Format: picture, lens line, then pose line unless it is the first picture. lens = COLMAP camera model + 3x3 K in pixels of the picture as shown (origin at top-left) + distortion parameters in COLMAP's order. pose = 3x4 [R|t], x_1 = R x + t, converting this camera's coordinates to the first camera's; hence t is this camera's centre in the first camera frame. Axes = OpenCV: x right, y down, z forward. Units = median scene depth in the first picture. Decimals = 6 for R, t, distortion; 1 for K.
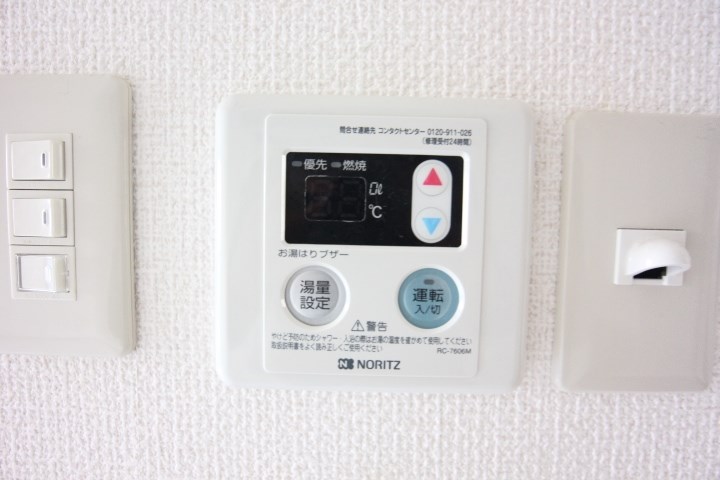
lens RADIAL K [[364.9, 0, 360.0], [0, 364.9, 240.0], [0, 0, 1]] dist [-0.044887, 0.007840]
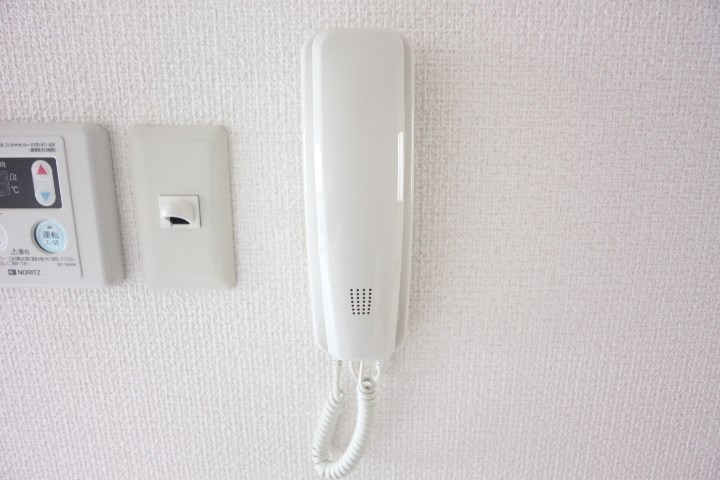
lens RADIAL K [[364.9, 0, 360.0], [0, 364.9, 240.0], [0, 0, 1]] dist [-0.044887, 0.007840]
pose [[0.999556, -0.016726, 0.024661, 1.617267], [0.013200, 0.990513, 0.136785, -0.043077], [-0.026715, -0.136399, 0.990294, -0.769483]]
